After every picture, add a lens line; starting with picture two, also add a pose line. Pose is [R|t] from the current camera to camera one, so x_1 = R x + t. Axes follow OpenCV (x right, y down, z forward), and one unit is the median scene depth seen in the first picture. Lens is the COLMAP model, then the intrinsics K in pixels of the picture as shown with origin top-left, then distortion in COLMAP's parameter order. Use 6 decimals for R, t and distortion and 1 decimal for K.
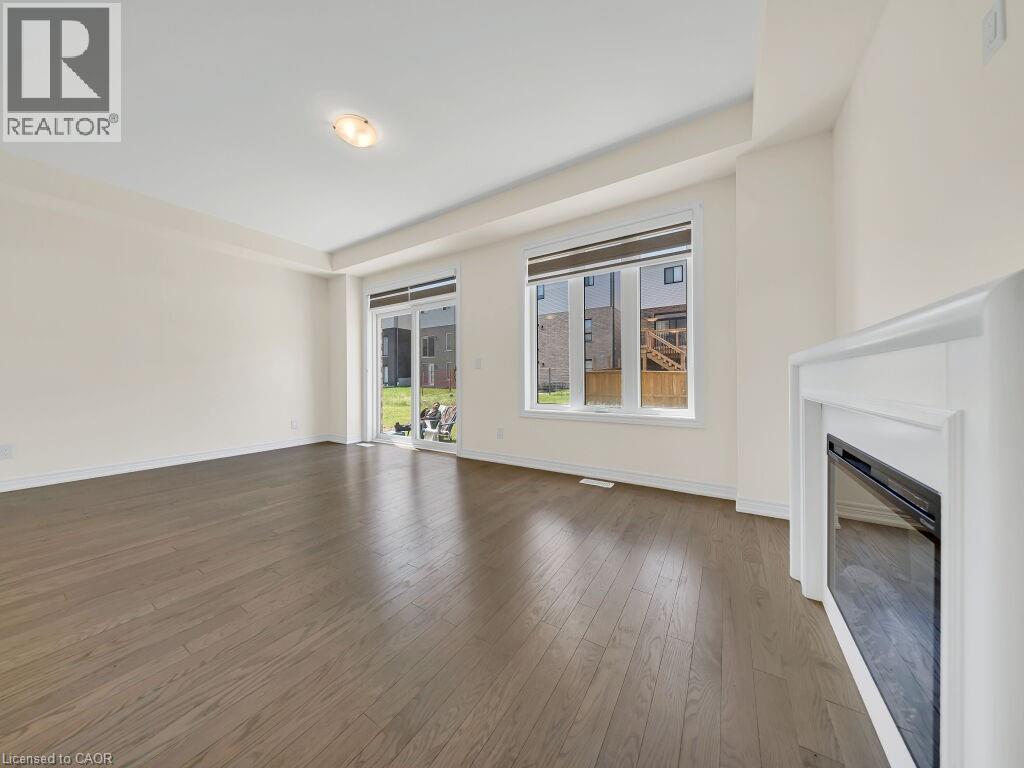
lens RADIAL K [[336.7, 0, 514.7], [0, 336.7, 377.3], [0, 0, 1]] dist [-0.001339, -0.000513]
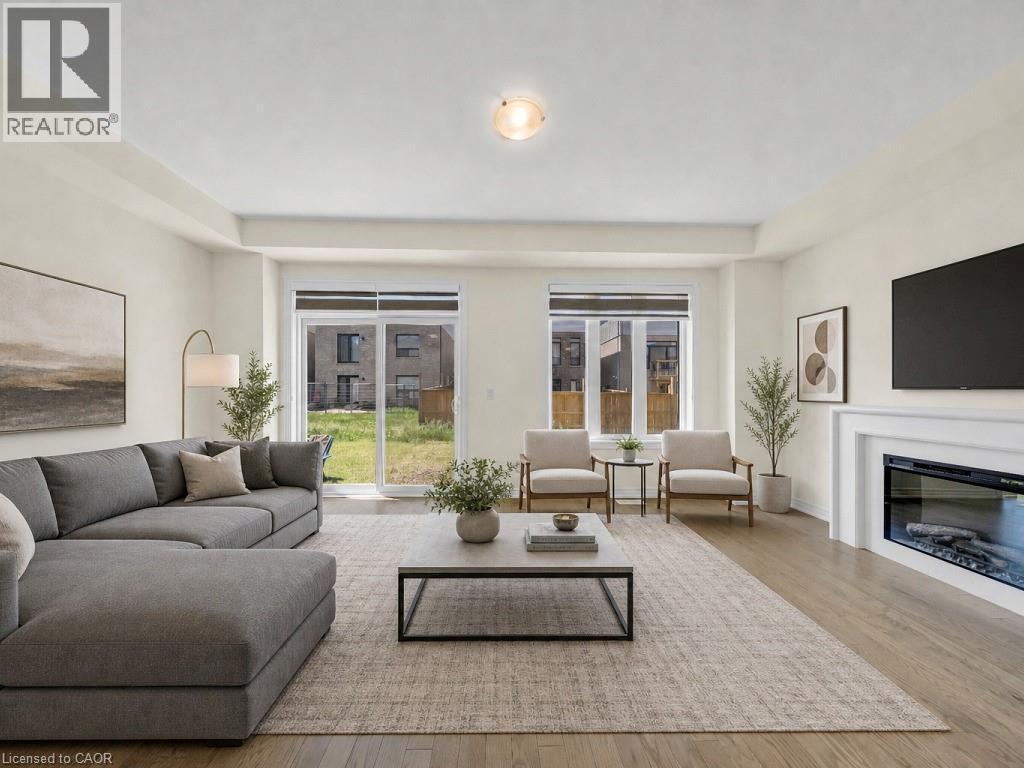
lens RADIAL K [[330.0, 0, 513.4], [0, 330.0, 391.8], [0, 0, 1]] dist [-0.002838, -0.000055]
pose [[0.828176, 0.010819, 0.560364, -0.513997], [-0.013416, 0.999910, 0.000523, -0.044235], [-0.560308, -0.007951, 0.828246, 0.197277]]
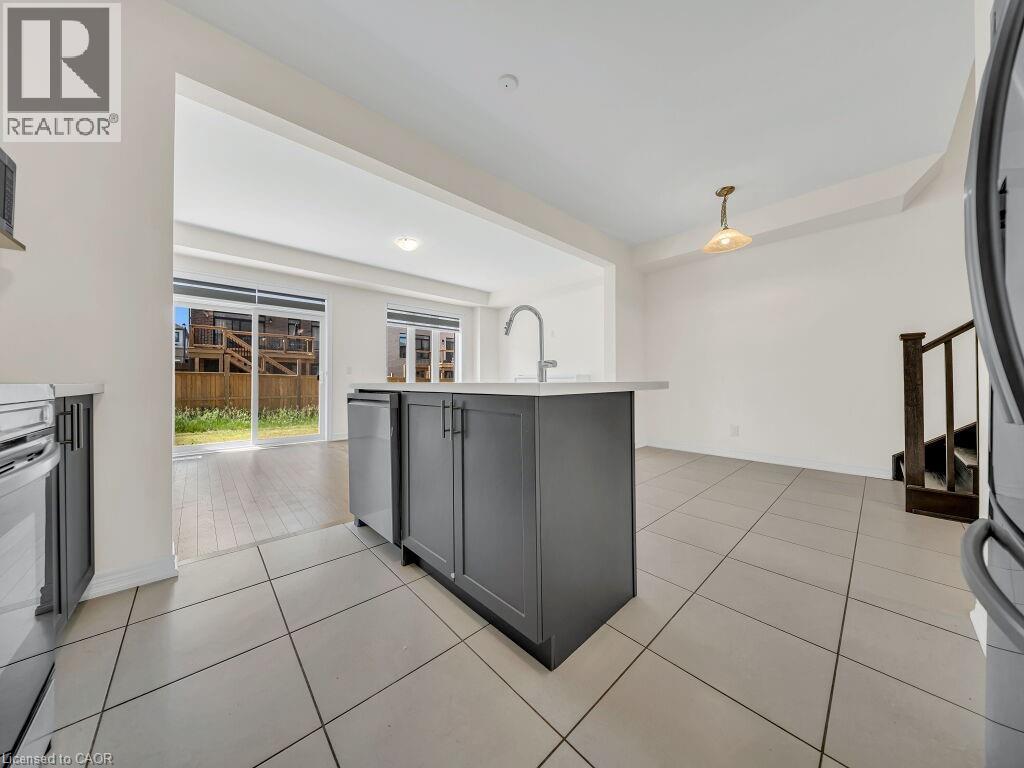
lens RADIAL K [[330.0, 0, 512.8], [0, 330.0, 379.1], [0, 0, 1]] dist [-0.002838, -0.000055]
pose [[0.243208, 0.011855, 0.969902, -1.164319], [-0.006233, 0.999924, -0.010659, 0.007394], [-0.969954, -0.003453, 0.243264, 0.005189]]
